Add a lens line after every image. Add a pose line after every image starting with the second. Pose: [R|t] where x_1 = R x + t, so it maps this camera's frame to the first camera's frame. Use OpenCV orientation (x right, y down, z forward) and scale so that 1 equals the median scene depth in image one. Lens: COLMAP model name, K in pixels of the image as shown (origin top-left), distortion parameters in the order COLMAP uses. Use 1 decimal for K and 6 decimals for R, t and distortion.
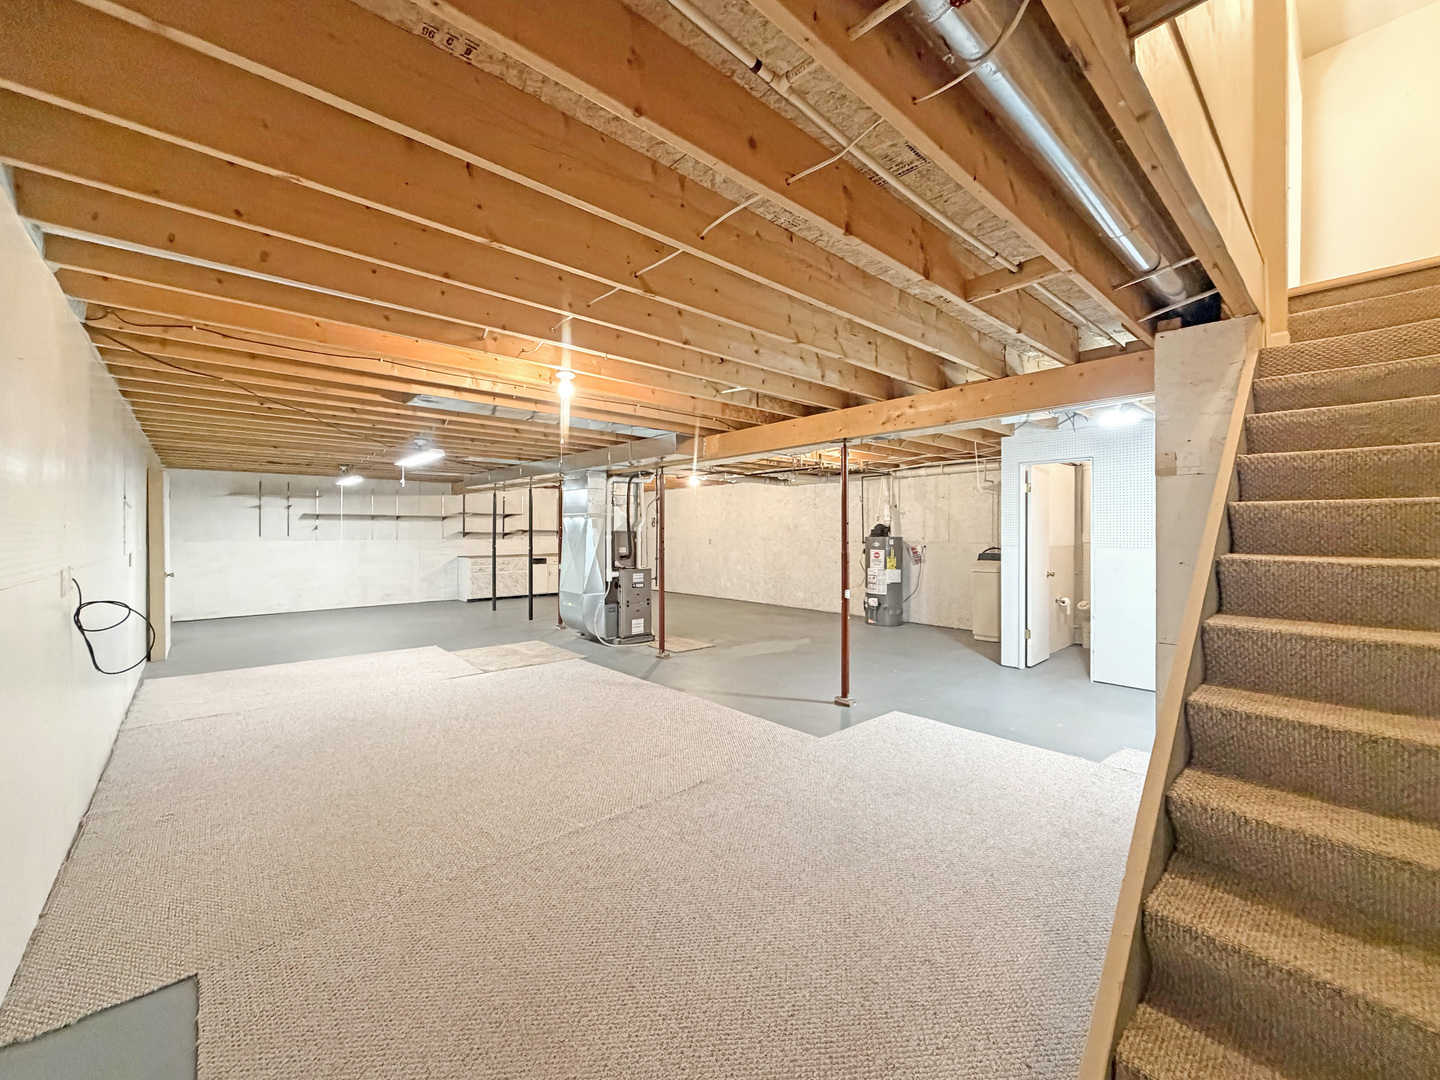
lens RADIAL K [[582.5, 0, 717.5], [0, 582.5, 535.6], [0, 0, 1]] dist [0.000084, -0.000103]
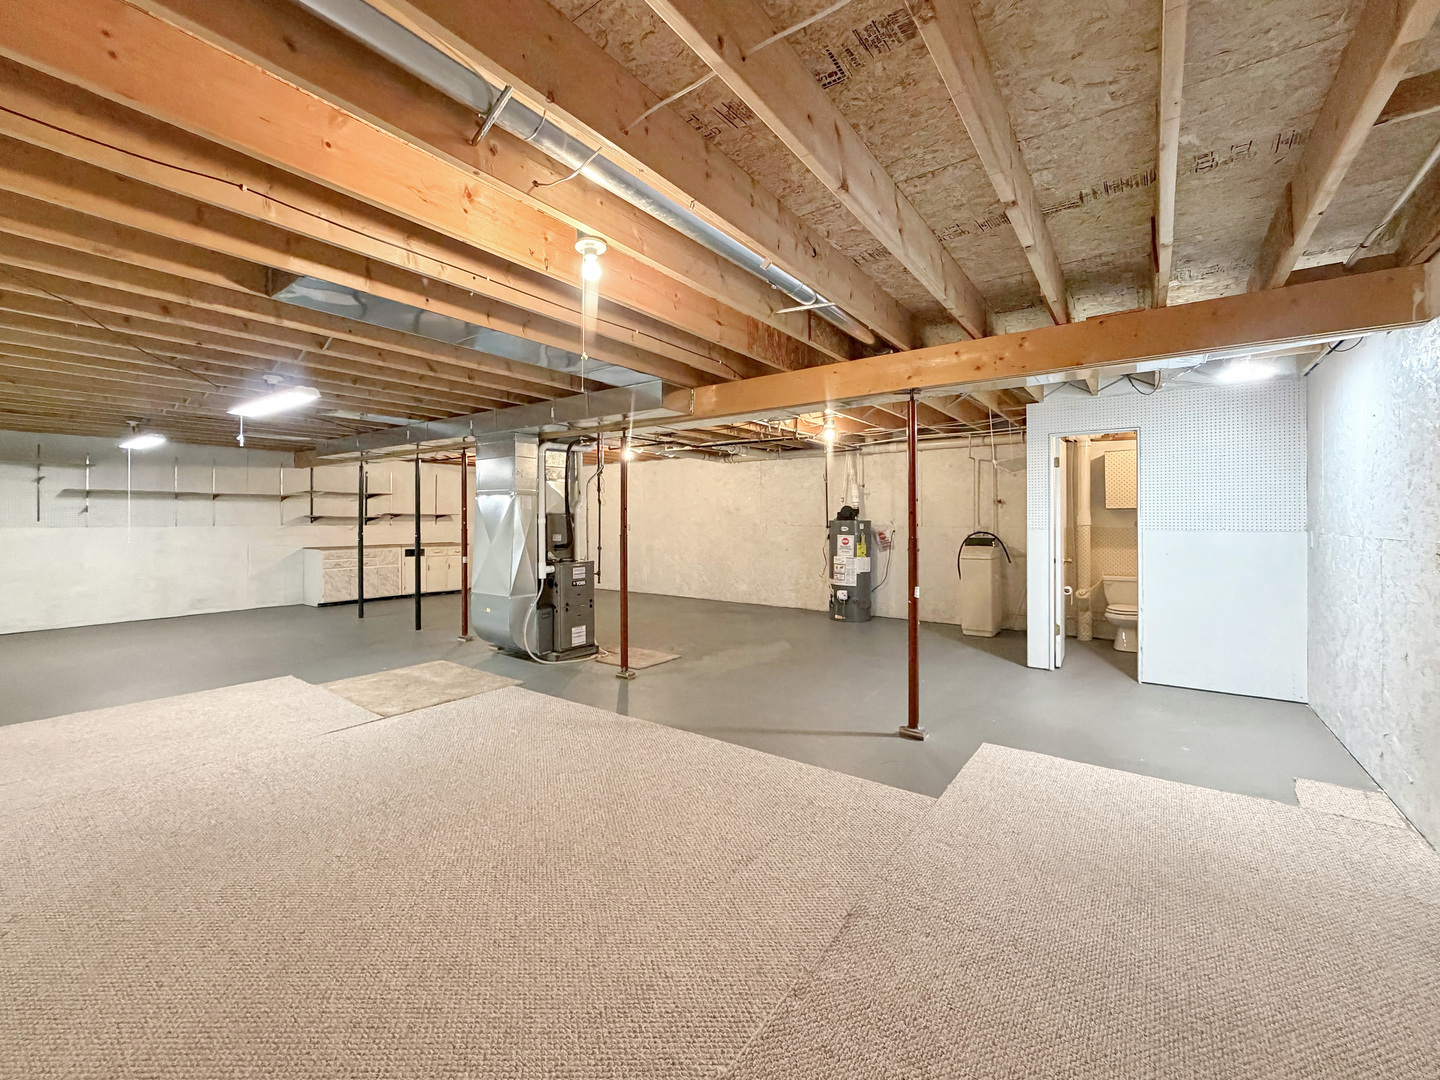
lens RADIAL K [[603.1, 0, 707.8], [0, 603.1, 524.8], [0, 0, 1]] dist [-0.001111, -0.000198]
pose [[0.979474, -0.003531, 0.201541, -0.129539], [0.002611, 0.999985, 0.004831, 0.004085], [-0.201555, -0.004206, 0.979468, 0.176509]]
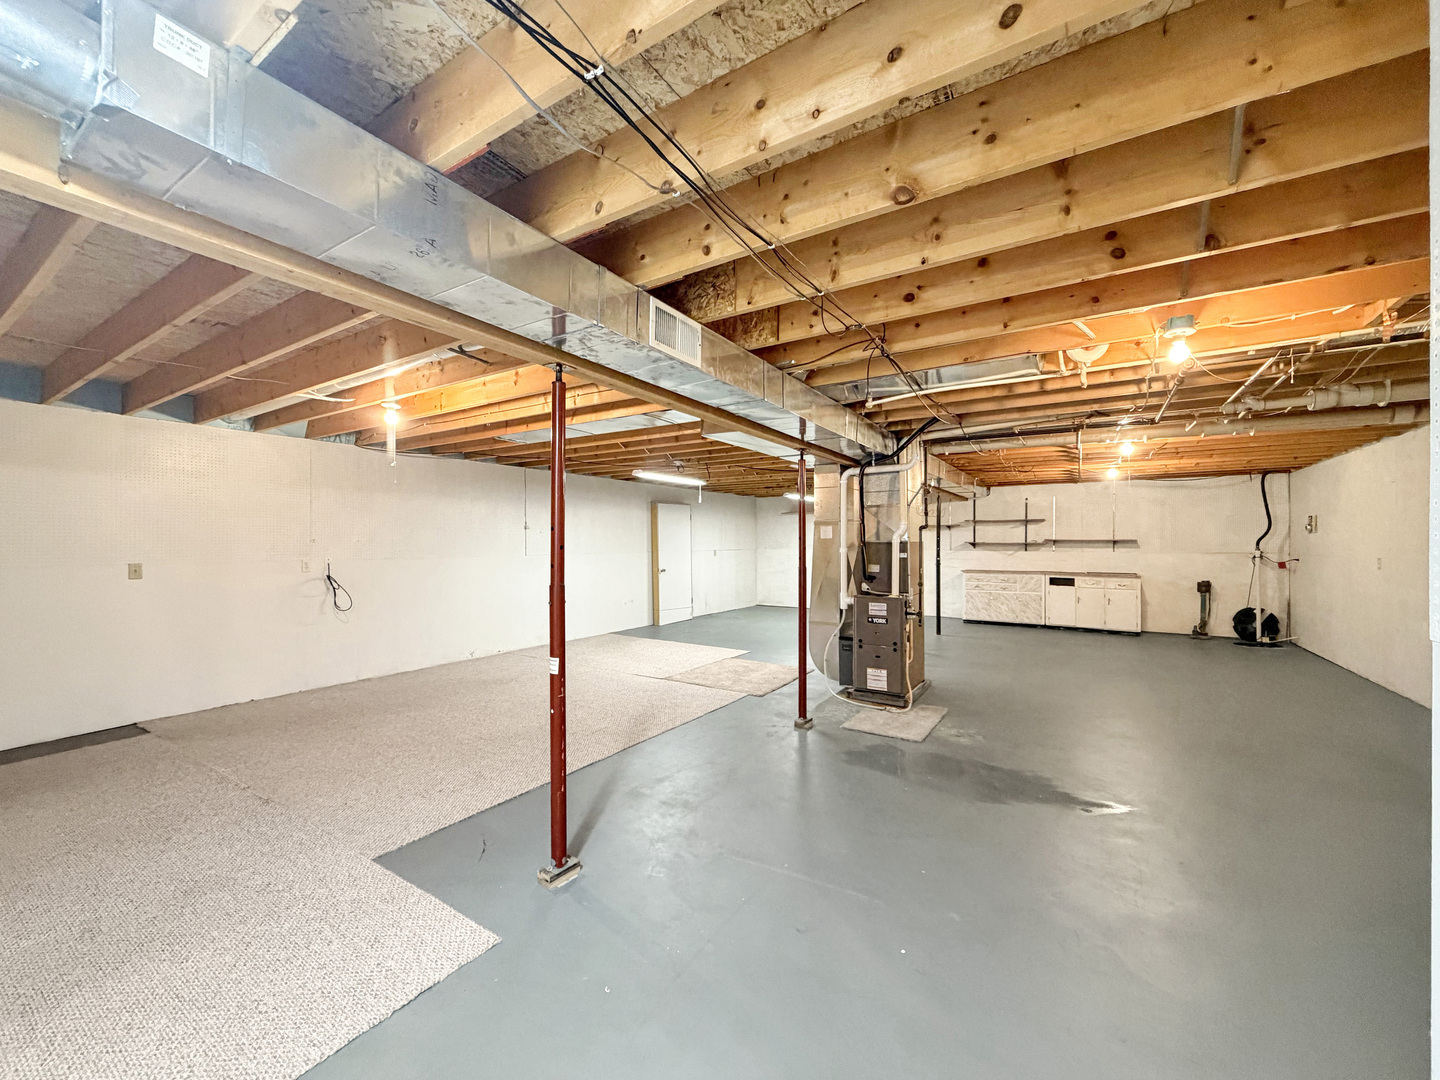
lens RADIAL K [[582.5, 0, 717.5], [0, 582.5, 535.6], [0, 0, 1]] dist [0.000084, -0.000103]
pose [[0.261473, -0.009550, -0.965164, 0.480996], [-0.005910, 0.999916, -0.011495, -0.005949], [0.965193, 0.008710, 0.261395, 0.631844]]
